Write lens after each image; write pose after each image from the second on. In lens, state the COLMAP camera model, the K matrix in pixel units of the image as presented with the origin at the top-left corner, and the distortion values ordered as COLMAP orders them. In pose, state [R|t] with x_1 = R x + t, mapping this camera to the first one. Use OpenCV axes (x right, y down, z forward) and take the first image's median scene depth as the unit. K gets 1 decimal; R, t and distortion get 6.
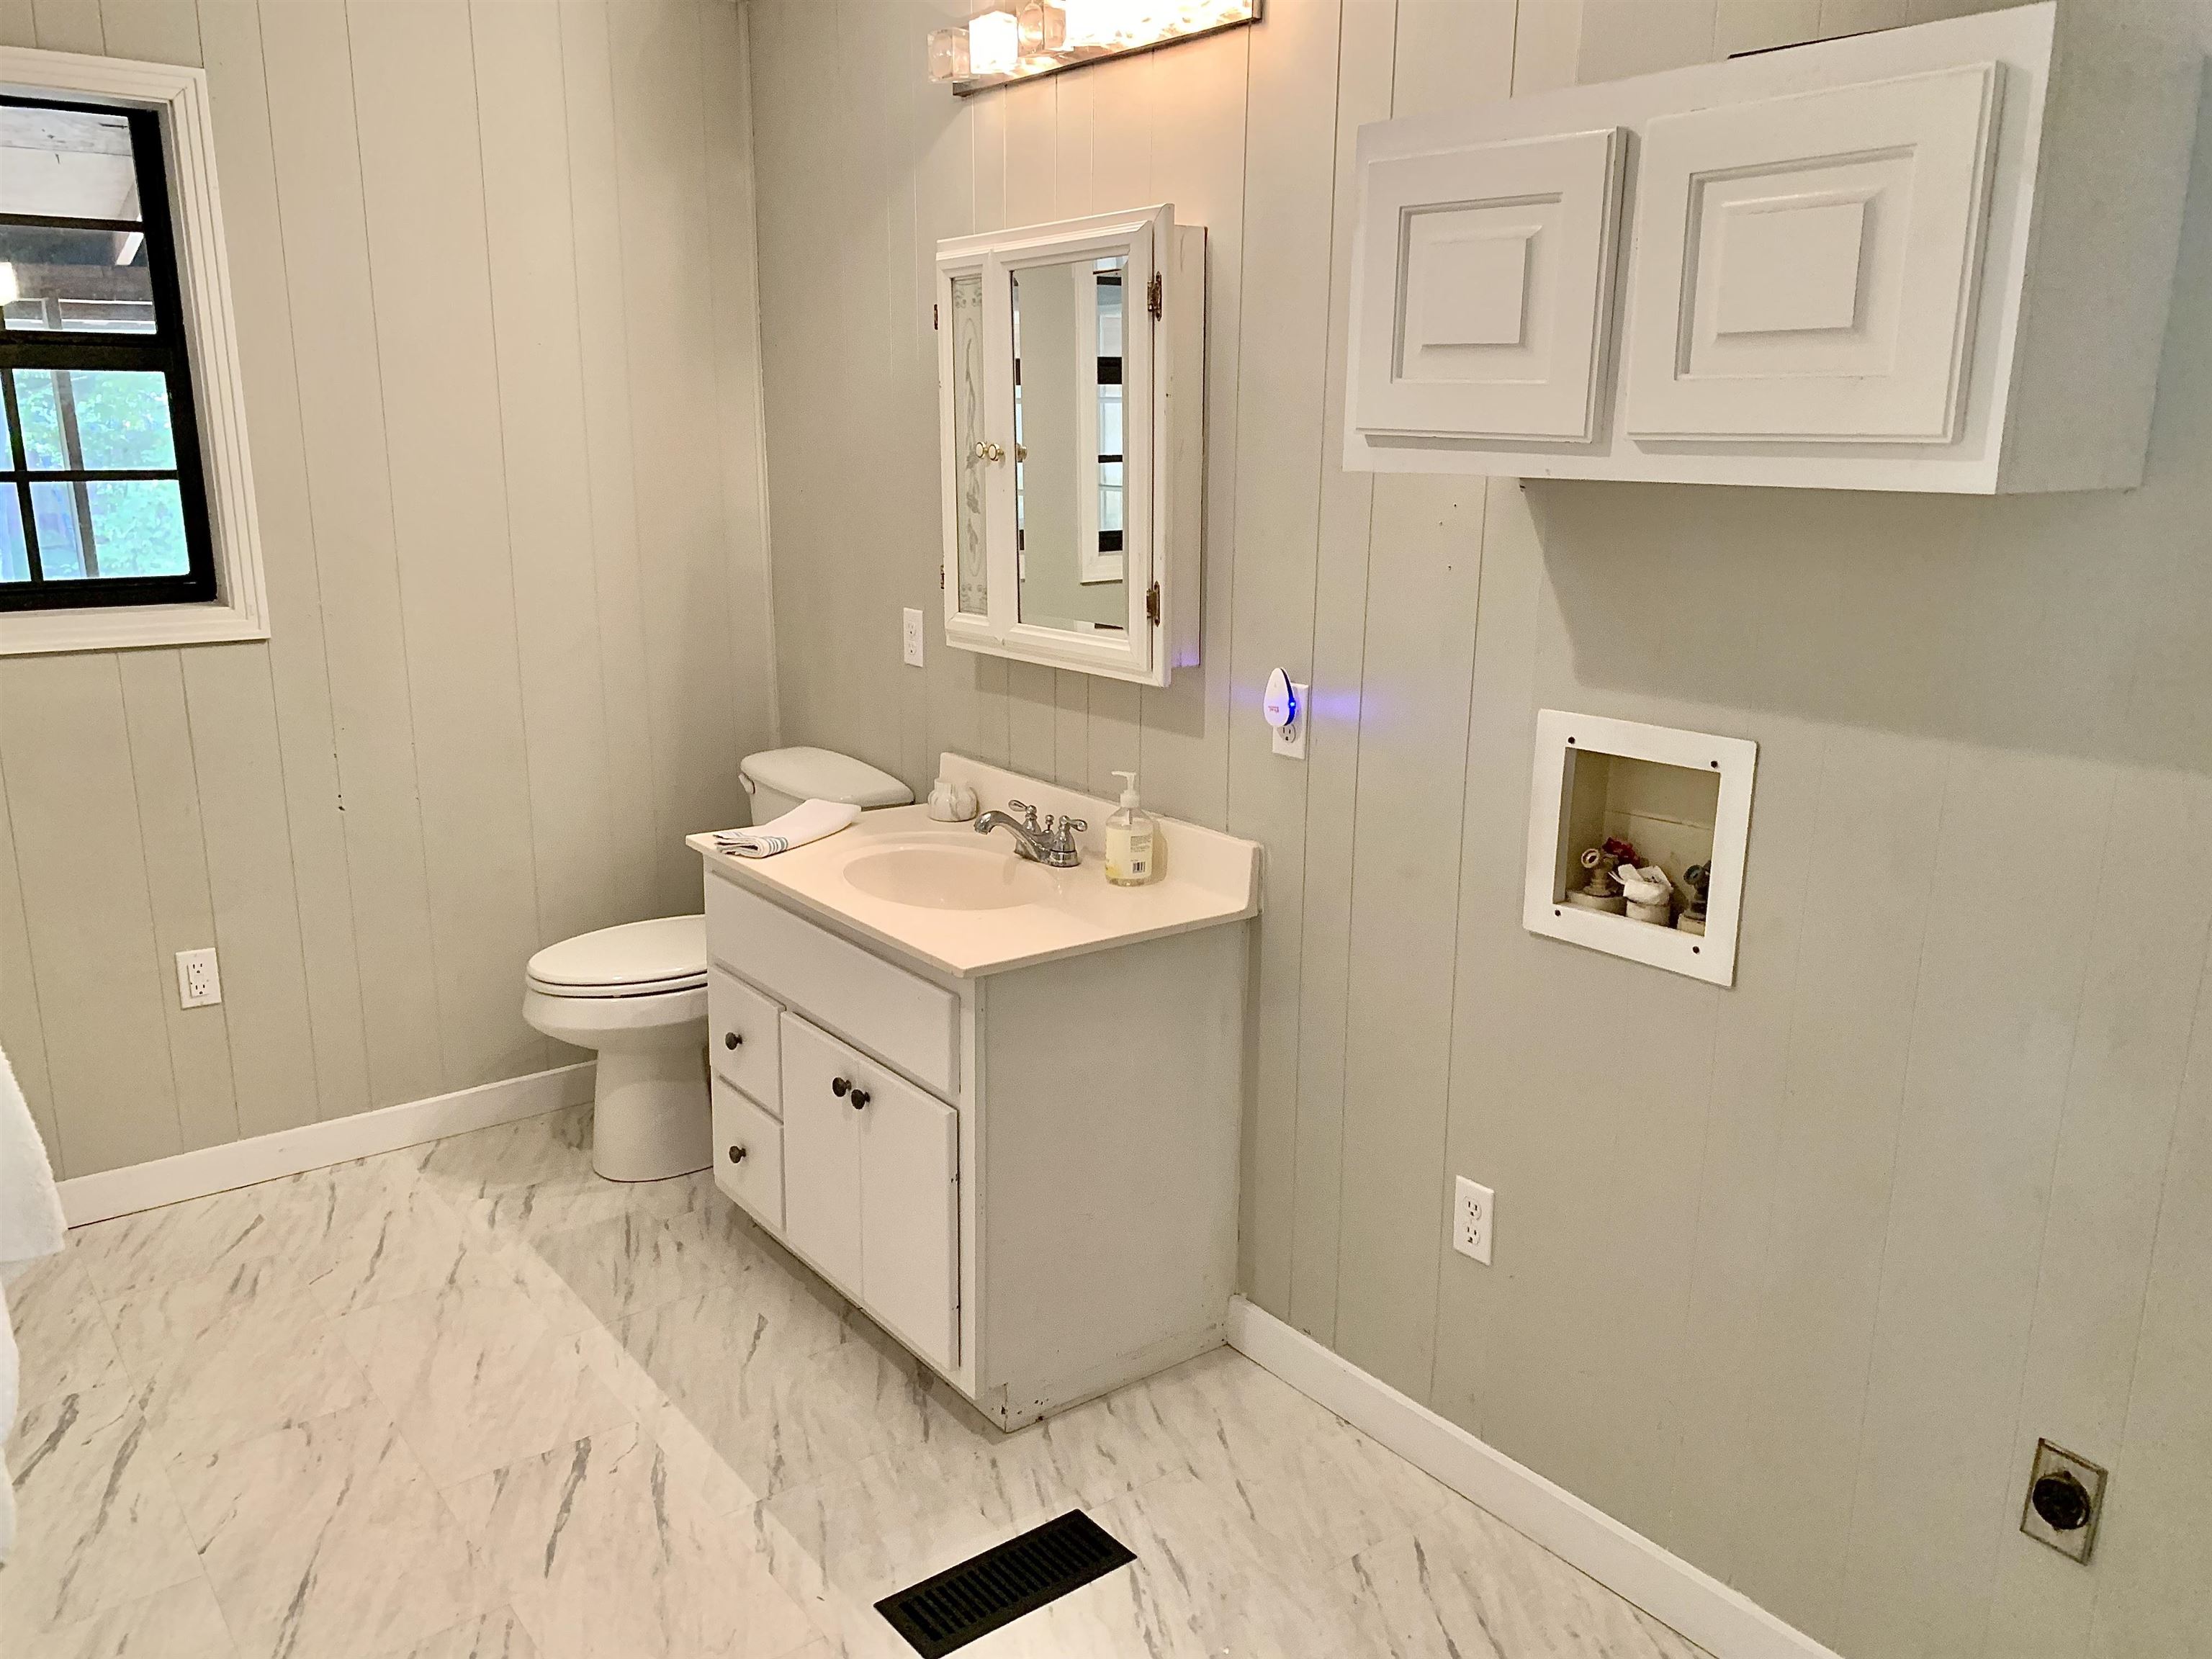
lens RADIAL K [[1695.1, 0, 1098.8], [0, 1695.1, 831.9], [0, 0, 1]] dist [0.027798, -0.034280]
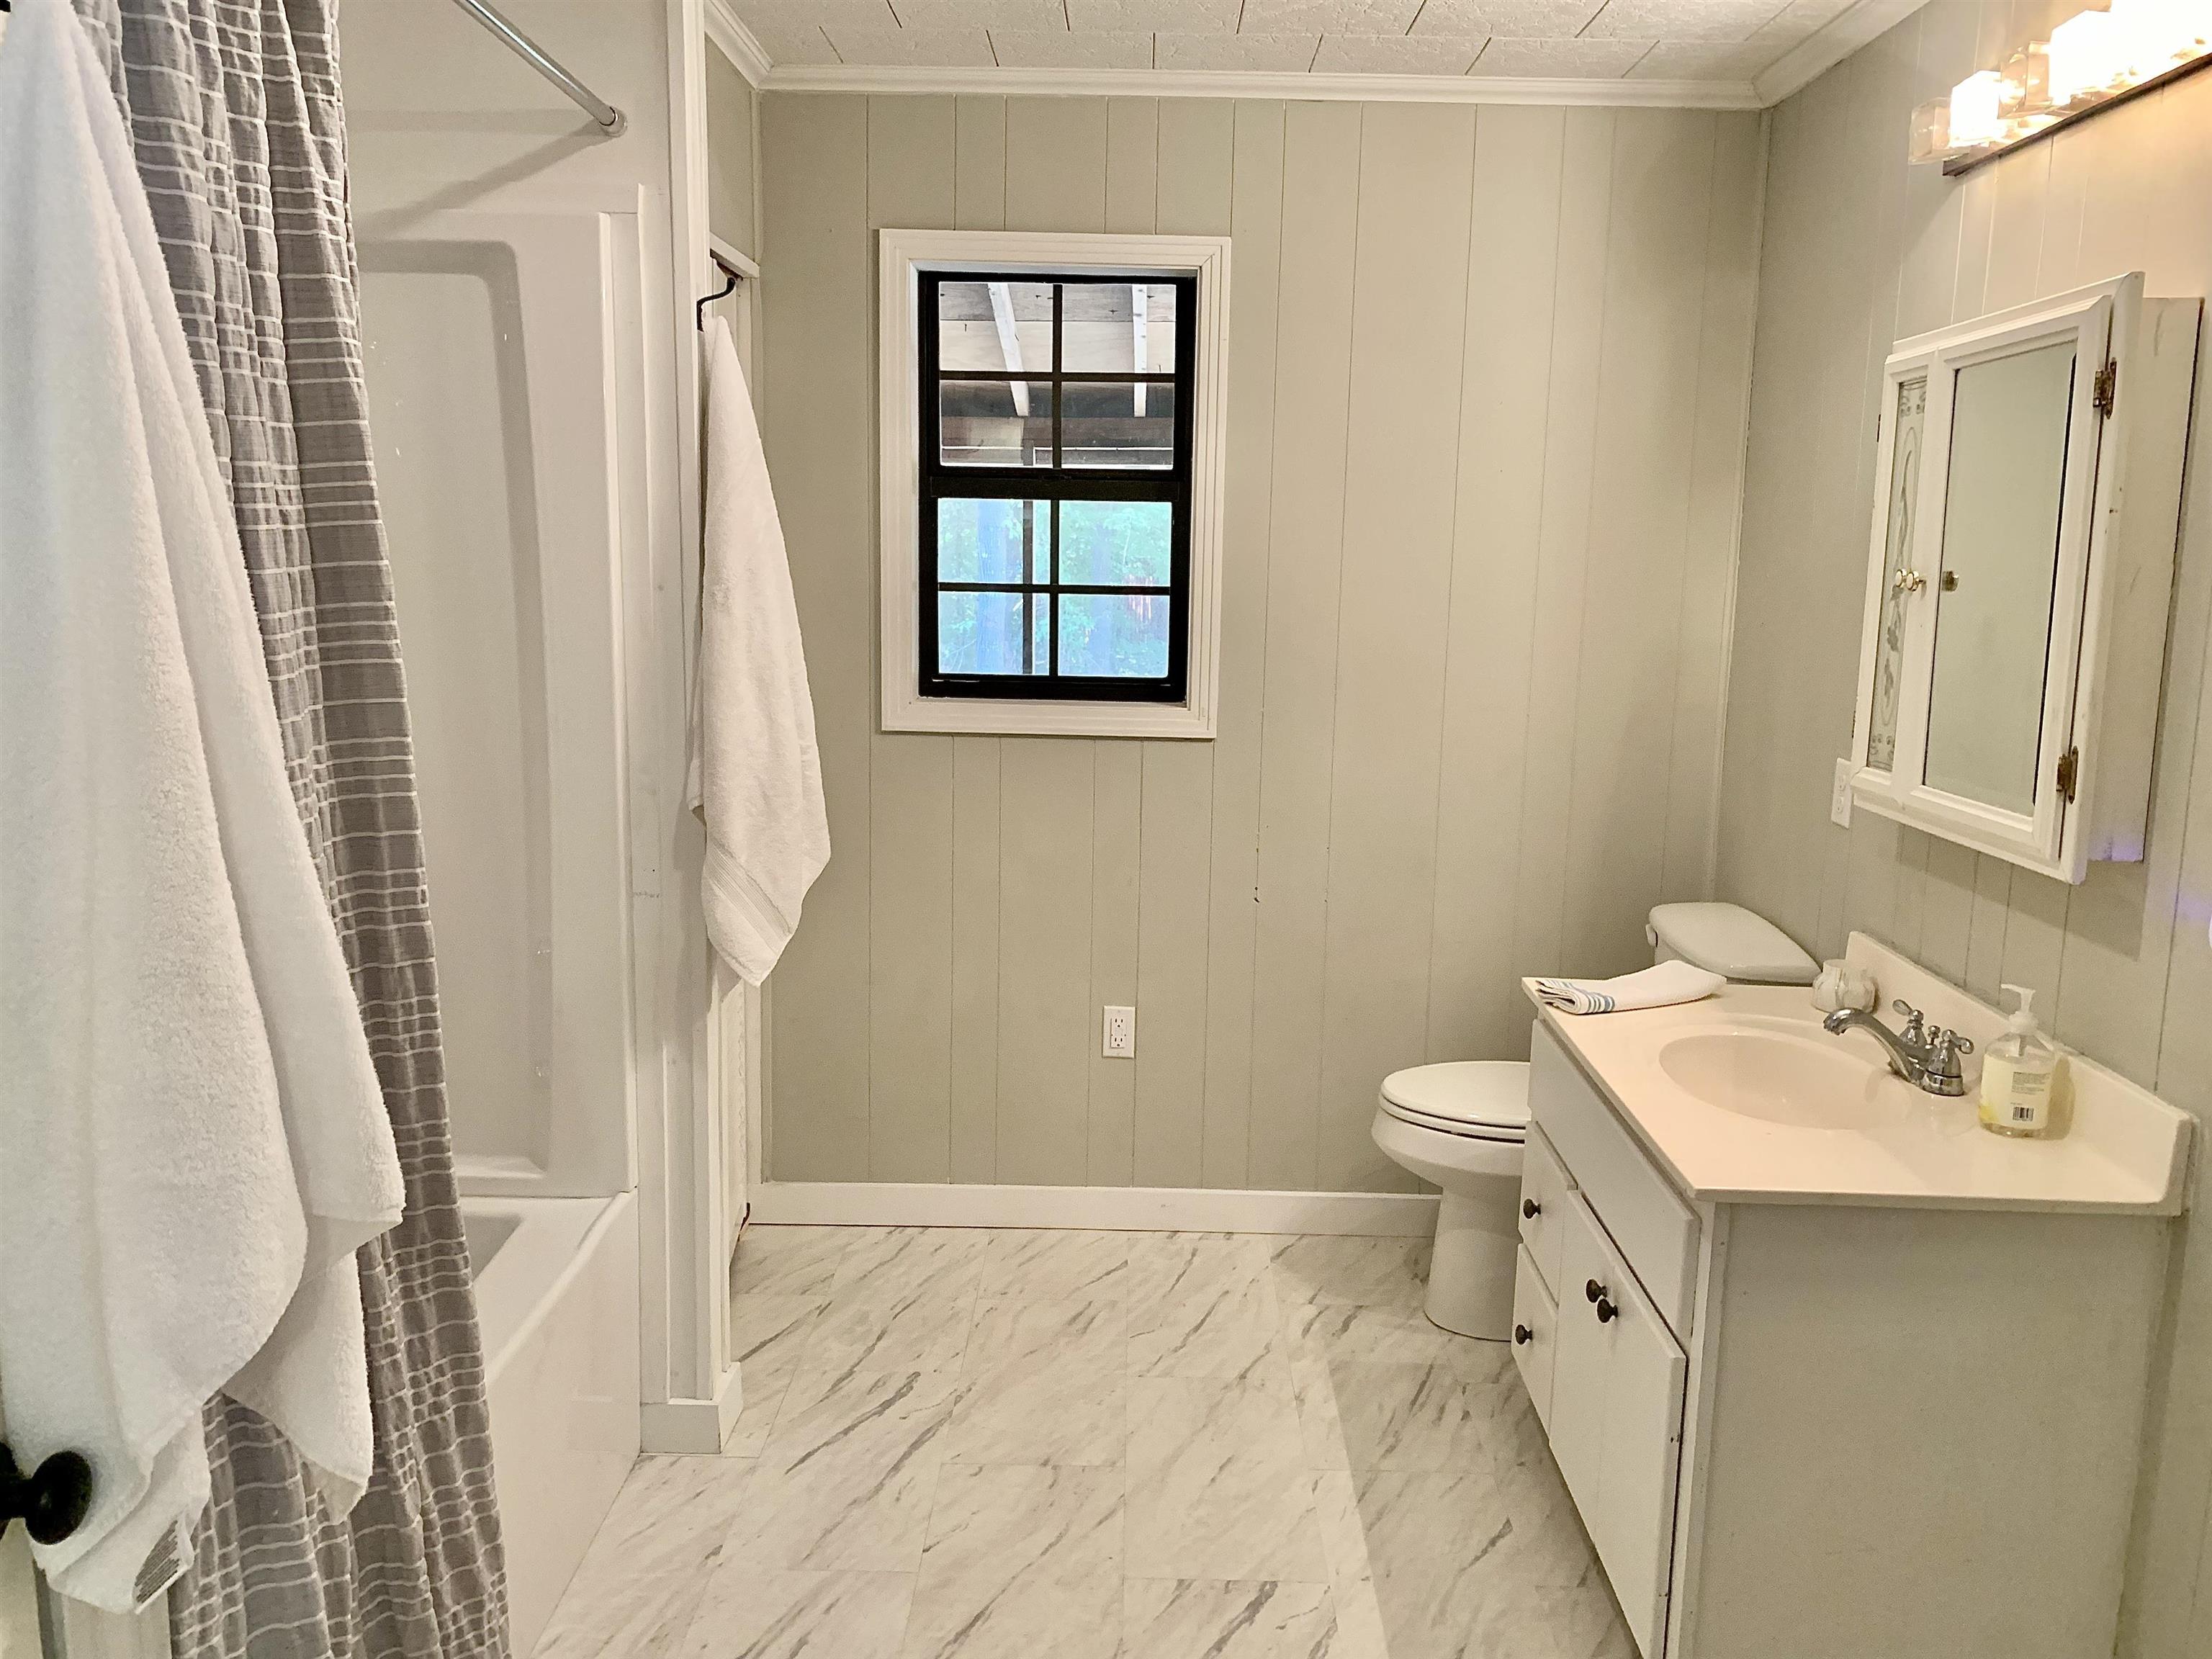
lens RADIAL K [[1695.1, 0, 1100.5], [0, 1695.1, 788.3], [0, 0, 1]] dist [0.027798, -0.034280]
pose [[0.779919, 0.093733, -0.618822, 0.151866], [-0.154476, 0.986962, -0.045195, -0.023484], [0.606517, 0.130842, 0.784230, 0.112661]]
